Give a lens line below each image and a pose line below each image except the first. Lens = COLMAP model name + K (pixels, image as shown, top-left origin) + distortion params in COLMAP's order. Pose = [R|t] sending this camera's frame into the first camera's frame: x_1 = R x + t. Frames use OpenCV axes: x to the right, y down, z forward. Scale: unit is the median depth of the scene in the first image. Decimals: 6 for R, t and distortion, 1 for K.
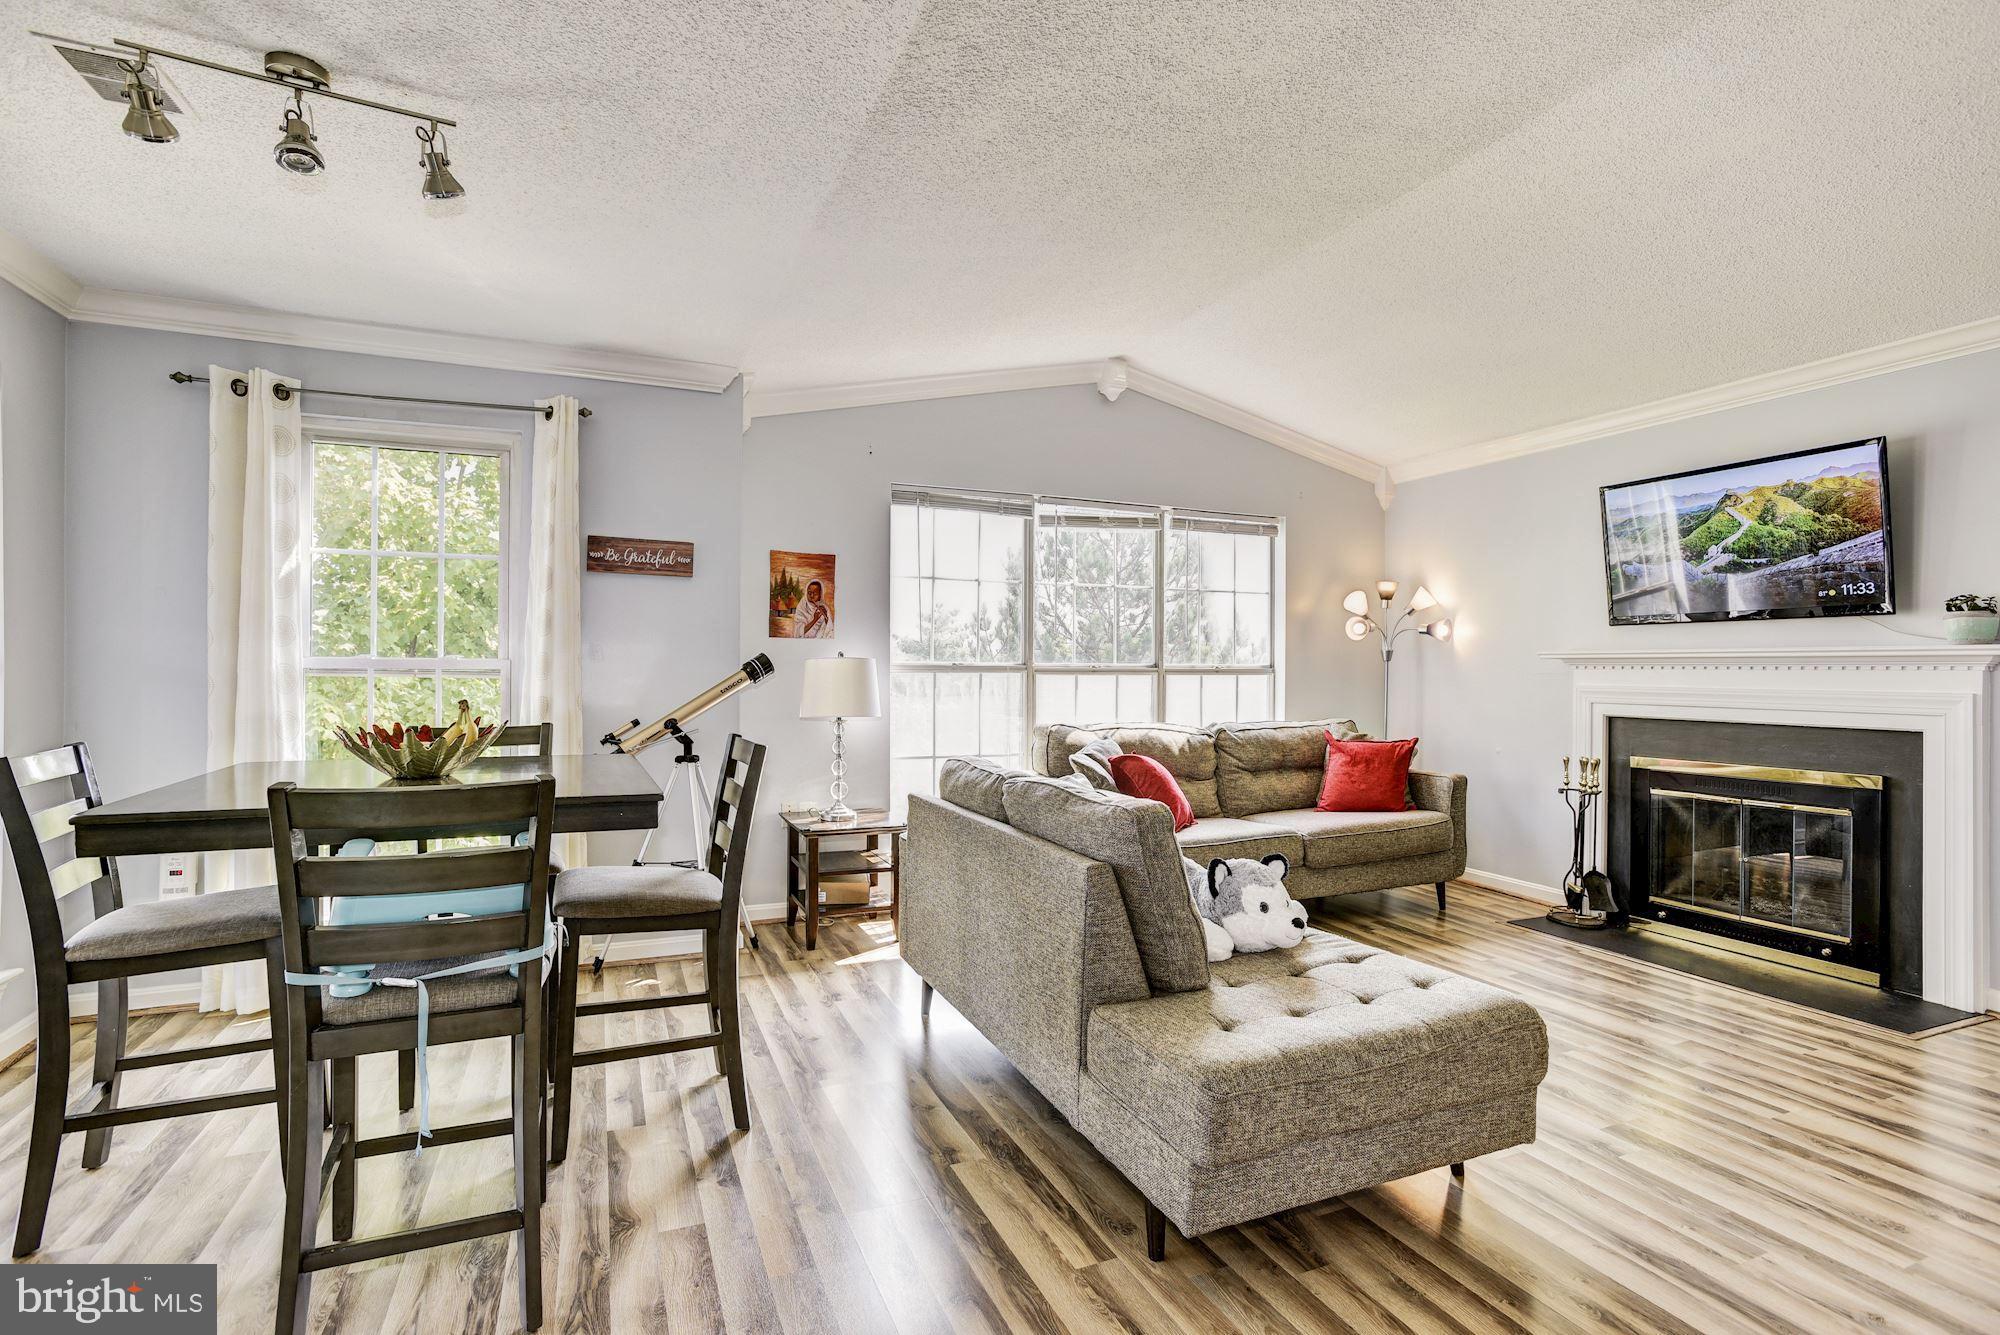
lens RADIAL K [[960.2, 0, 1001.4], [0, 960.2, 675.7], [0, 0, 1]] dist [-0.041211, 0.015508]
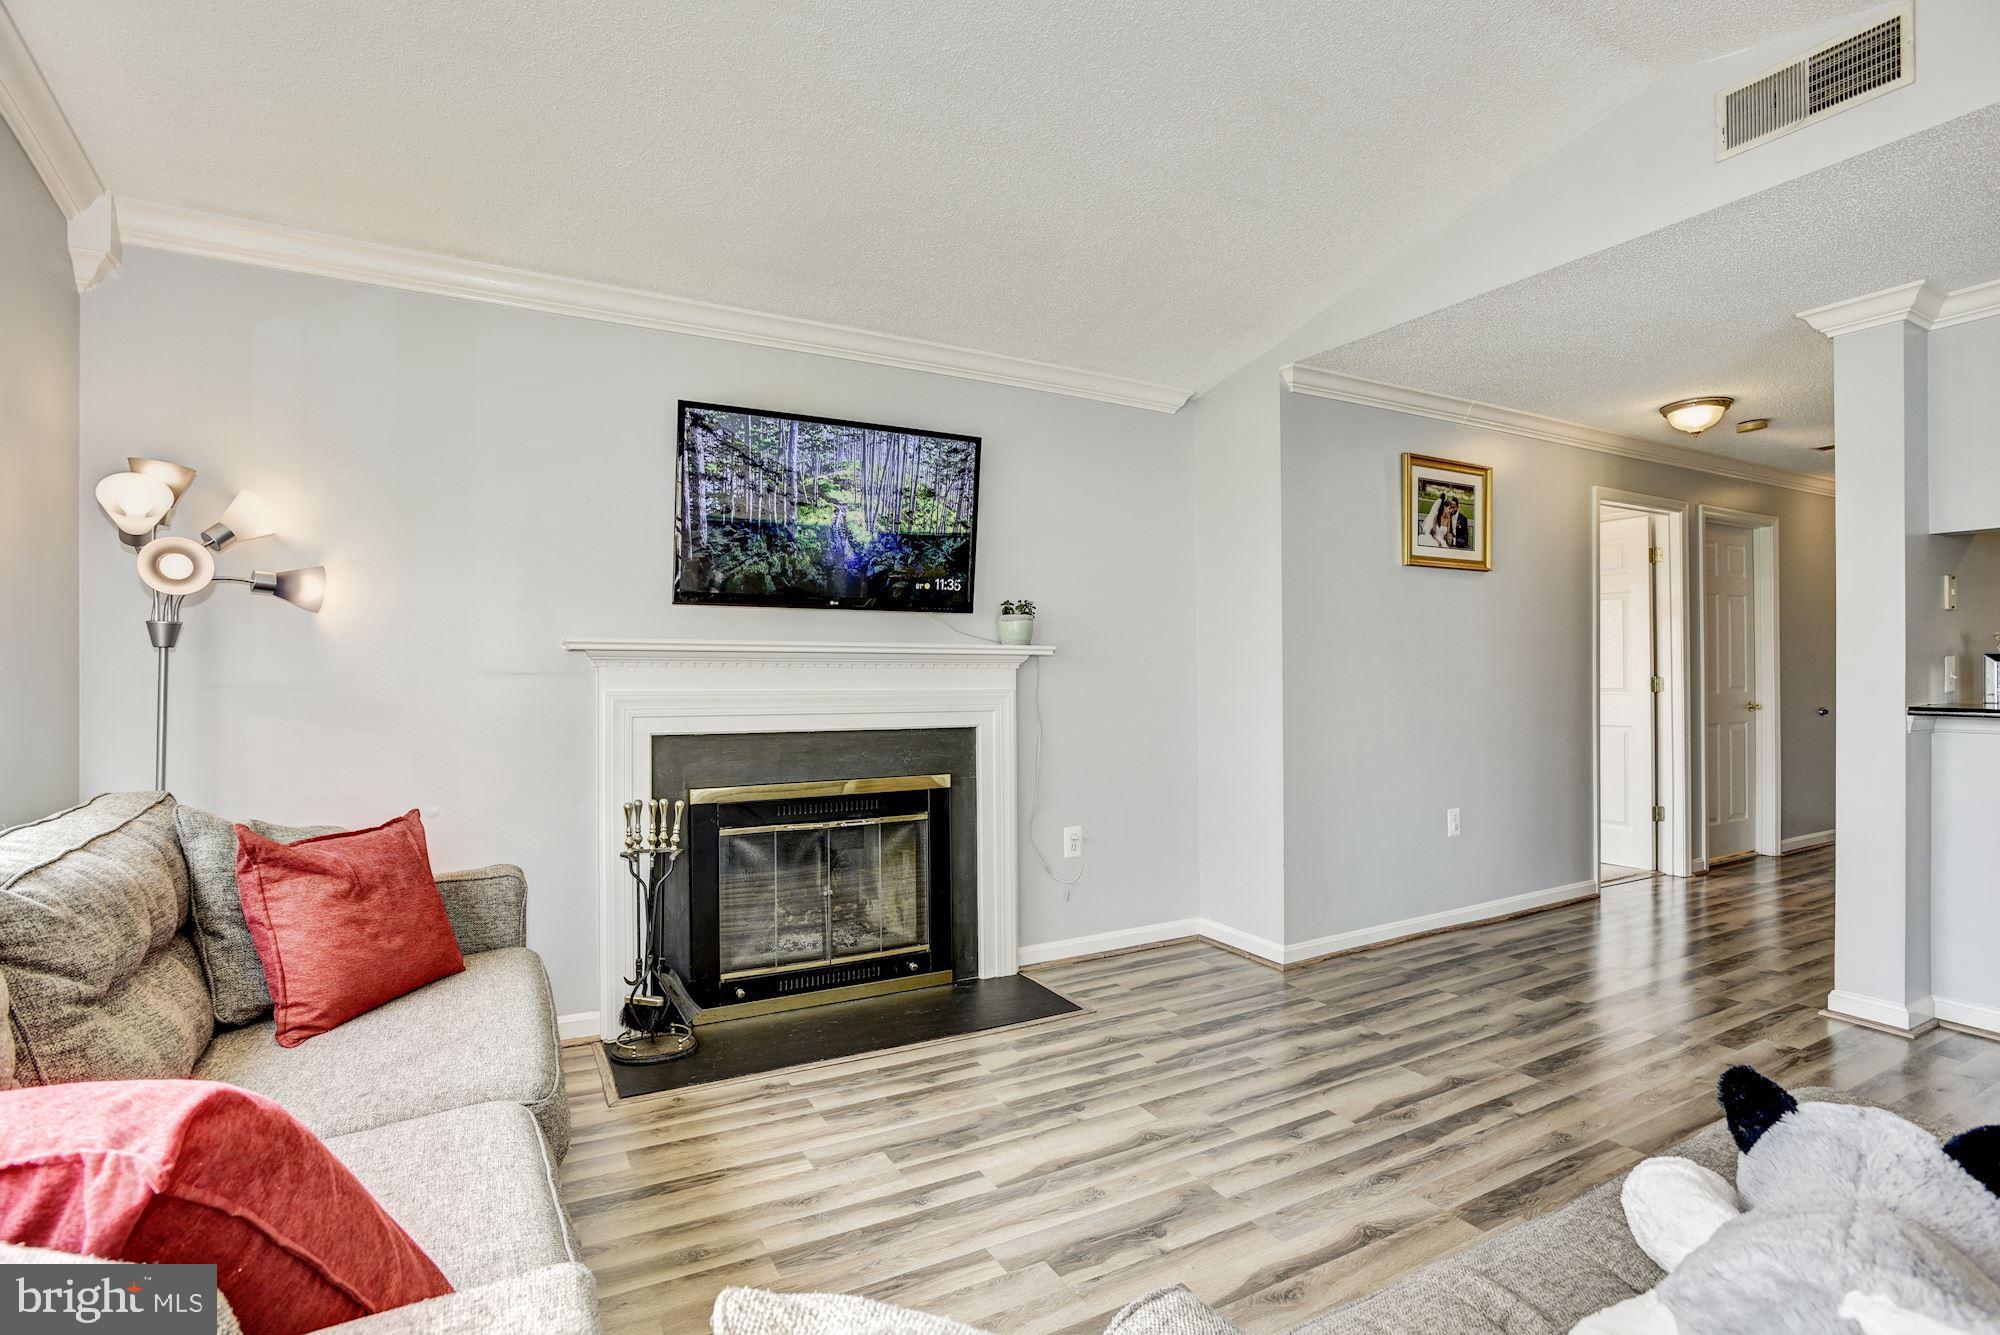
lens RADIAL K [[960.2, 0, 990.1], [0, 960.2, 670.5], [0, 0, 1]] dist [-0.041211, 0.015508]
pose [[-0.101506, -0.001710, 0.994833, -0.084828], [0.005851, 0.999980, 0.002316, -0.005375], [-0.994818, 0.006056, -0.101494, 0.973374]]
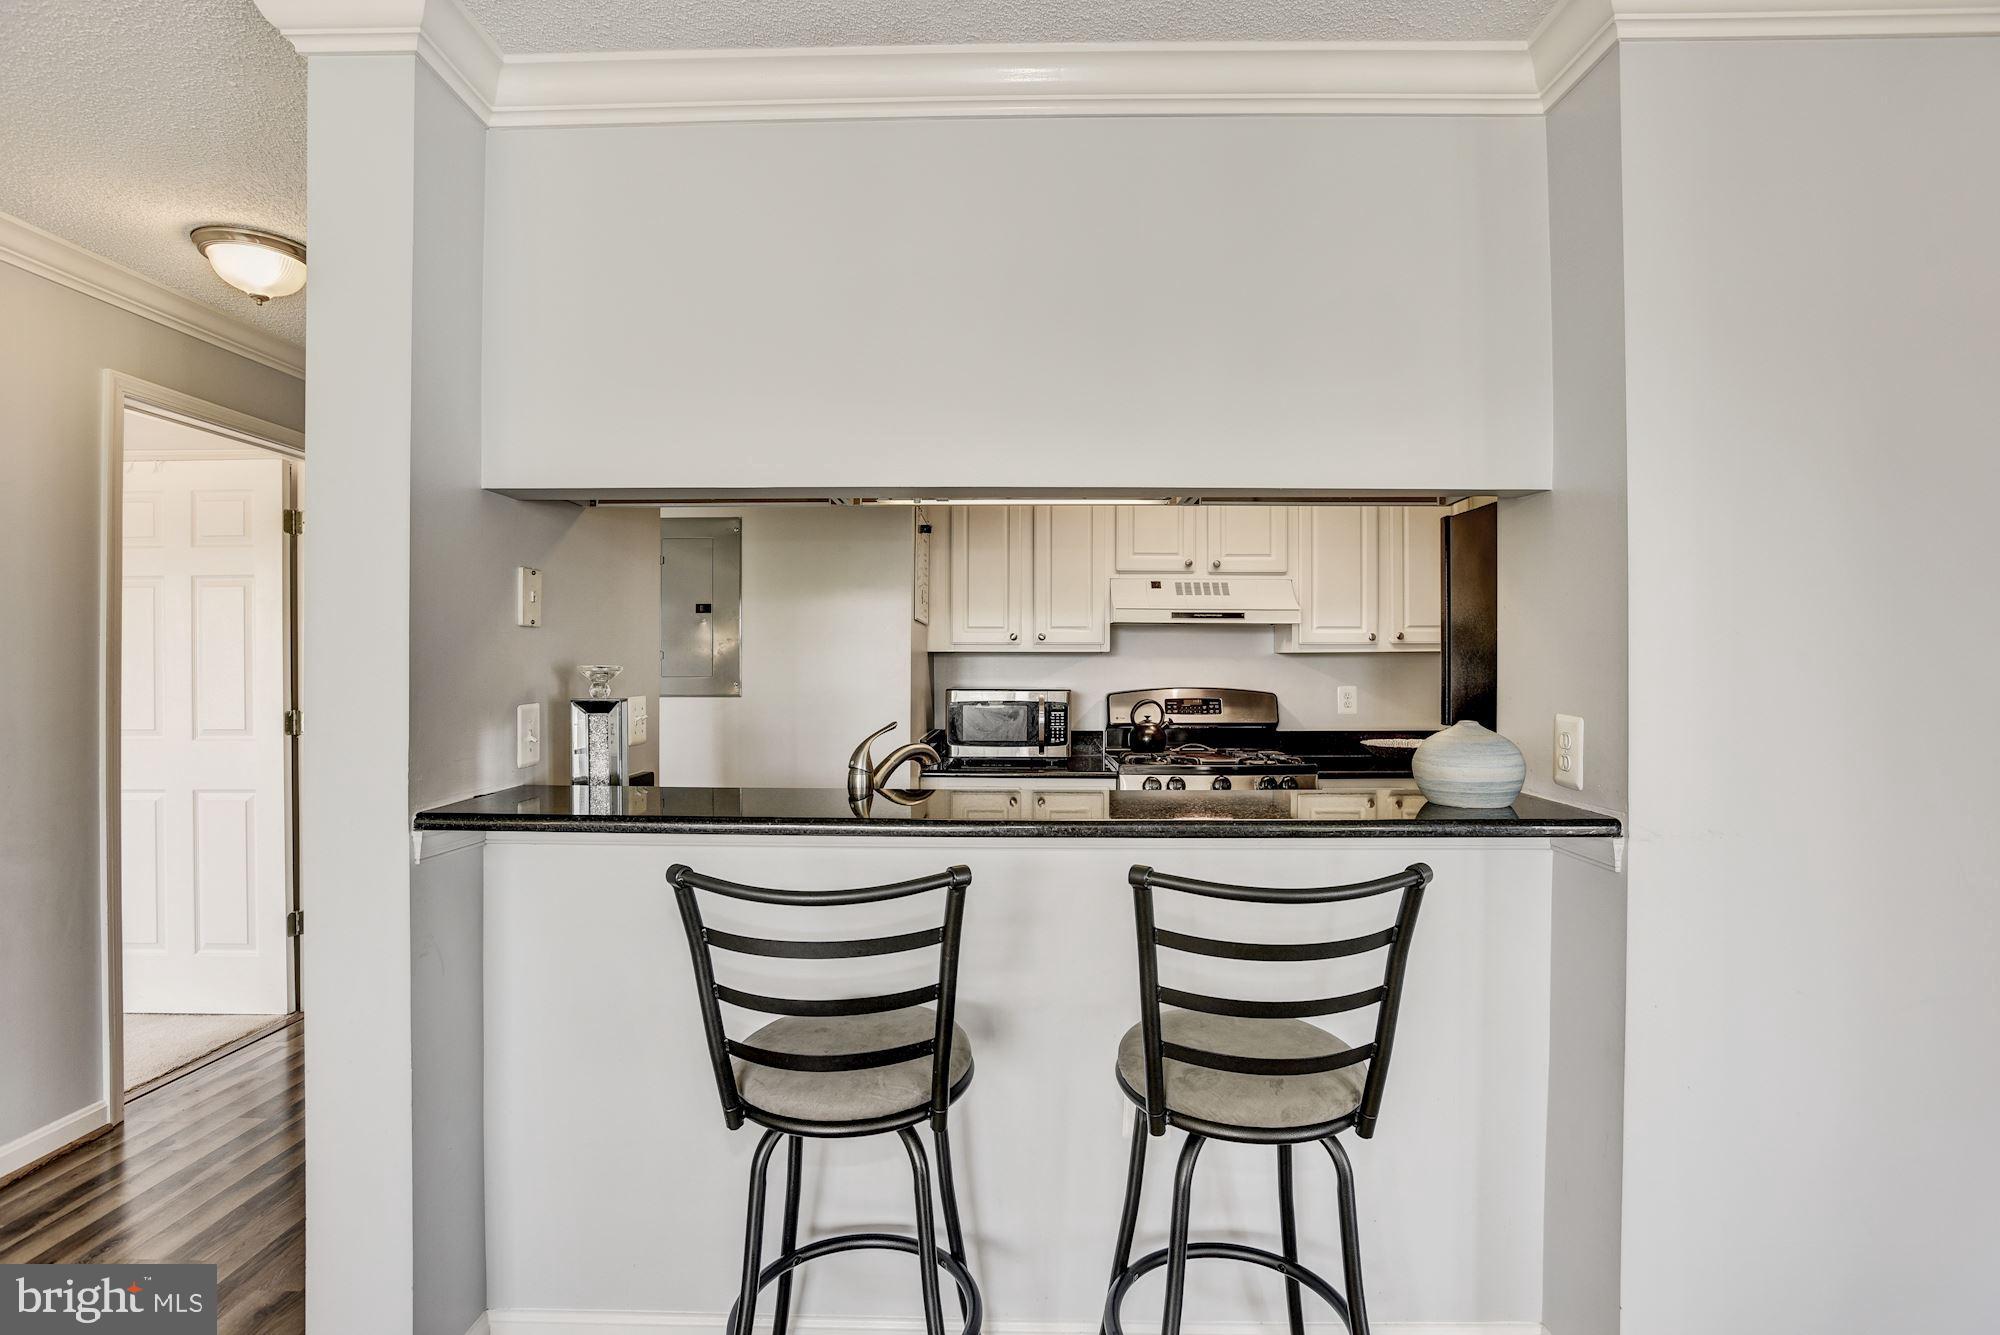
lens RADIAL K [[960.2, 0, 1014.4], [0, 960.2, 678.1], [0, 0, 1]] dist [-0.041211, 0.015508]
pose [[-0.916368, -0.008269, 0.400250, 0.223765], [-0.002902, 0.999898, 0.014014, -0.033336], [-0.400325, 0.011680, -0.916299, 0.391810]]
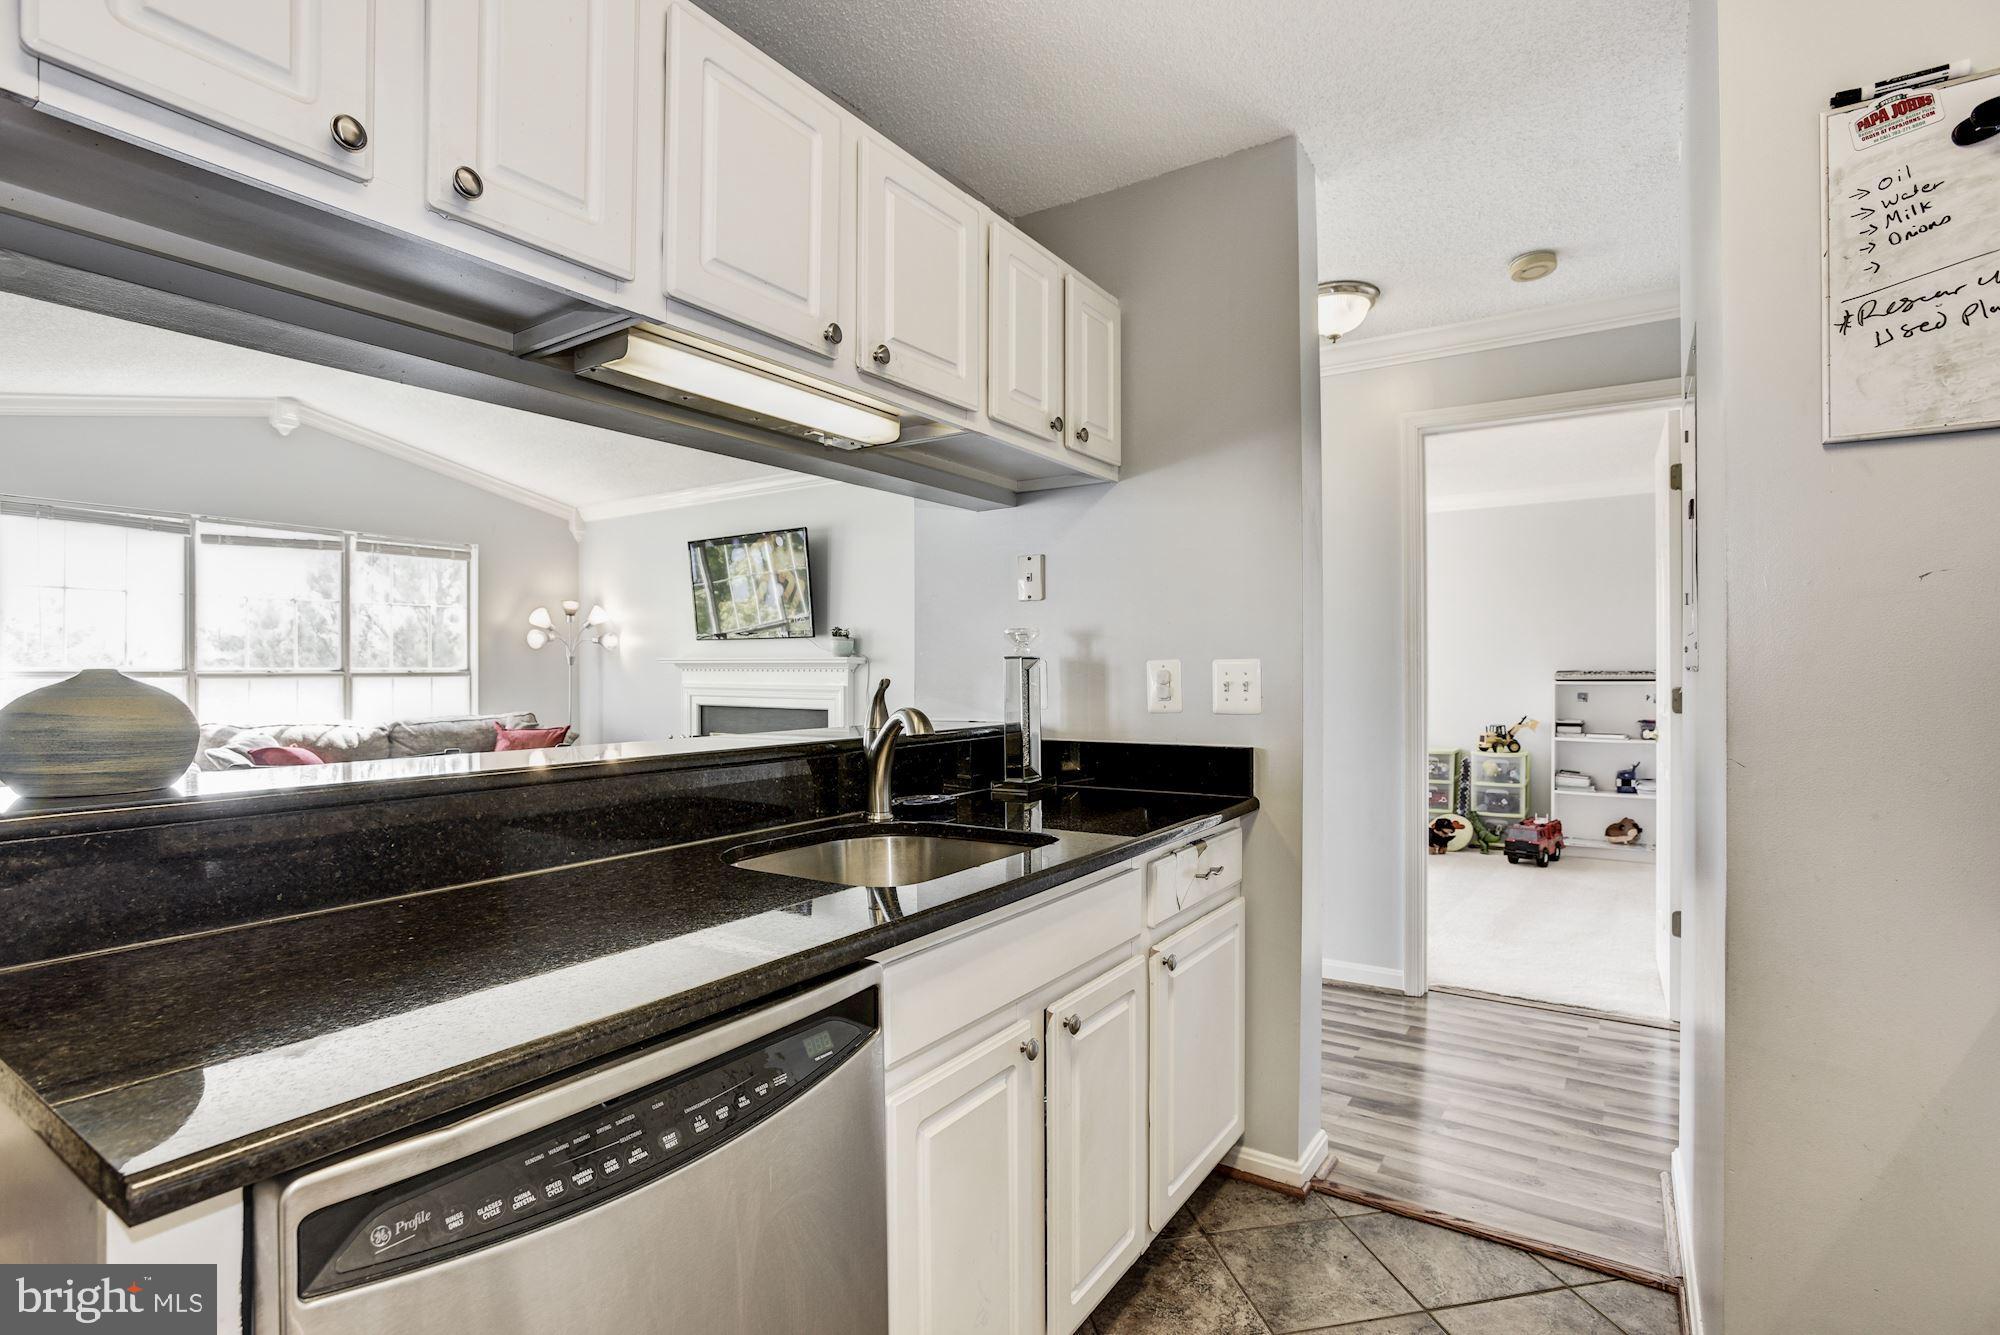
lens RADIAL K [[960.2, 0, 995.0], [0, 960.2, 673.9], [0, 0, 1]] dist [-0.041211, 0.015508]
pose [[0.841893, -0.009786, 0.539556, 0.289021], [0.008958, 0.999951, 0.004158, -0.005228], [-0.539570, 0.001333, 0.841940, -0.503324]]
